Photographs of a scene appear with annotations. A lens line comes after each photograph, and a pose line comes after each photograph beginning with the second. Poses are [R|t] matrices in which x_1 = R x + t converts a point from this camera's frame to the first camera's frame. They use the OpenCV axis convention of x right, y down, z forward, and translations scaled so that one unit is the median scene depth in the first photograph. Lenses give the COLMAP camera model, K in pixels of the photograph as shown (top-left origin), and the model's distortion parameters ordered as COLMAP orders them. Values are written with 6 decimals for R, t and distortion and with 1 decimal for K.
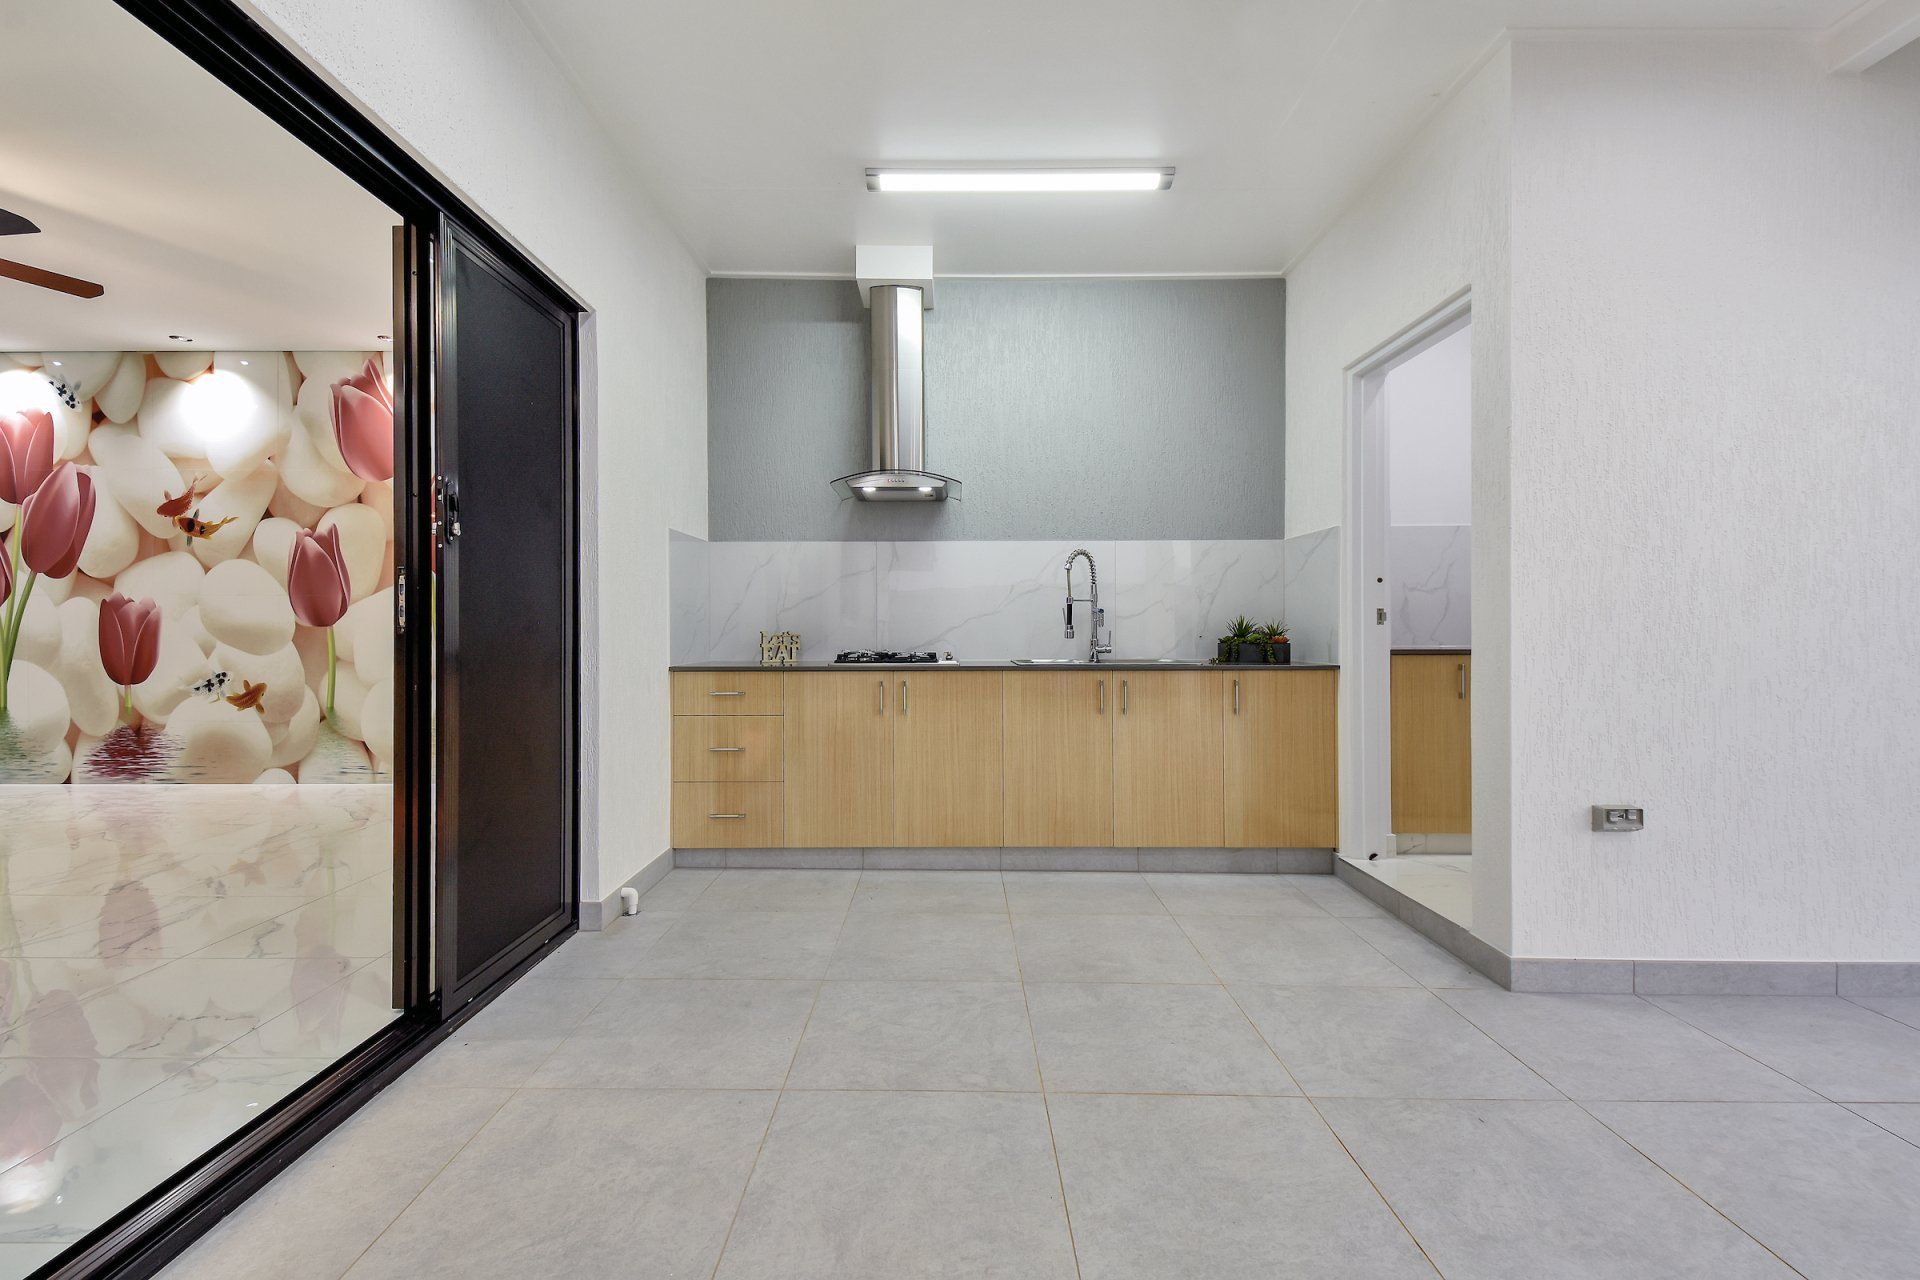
lens RADIAL K [[843.9, 0, 962.2], [0, 843.9, 632.9], [0, 0, 1]] dist [0.007655, -0.004095]
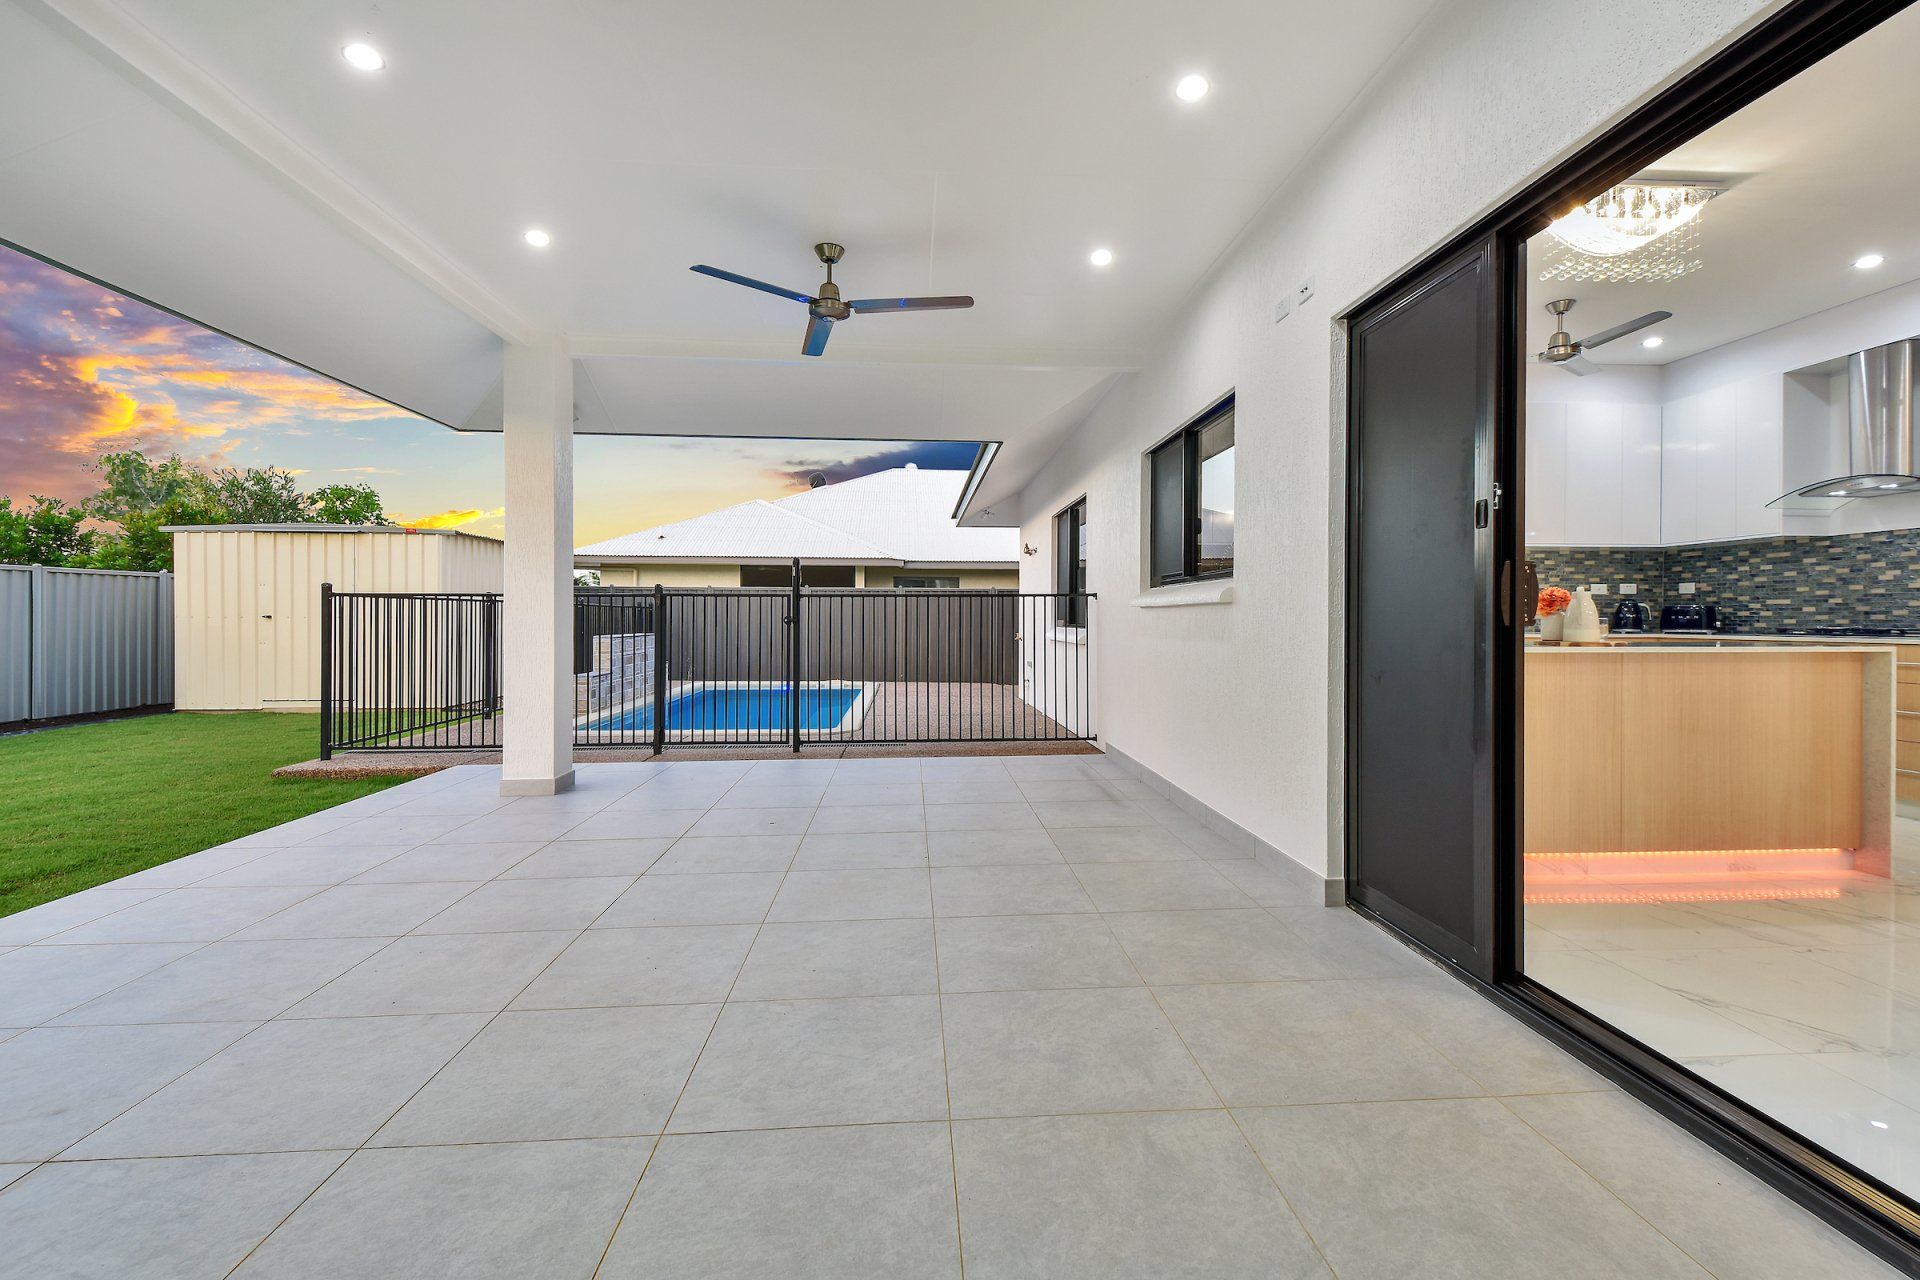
lens RADIAL K [[843.9, 0, 957.3], [0, 843.9, 626.4], [0, 0, 1]] dist [0.007655, -0.004095]
pose [[-0.998814, 0.001225, -0.048675, 0.124093], [0.000631, 0.999925, 0.012229, -0.007913], [0.048686, 0.012184, -0.998740, 1.468332]]
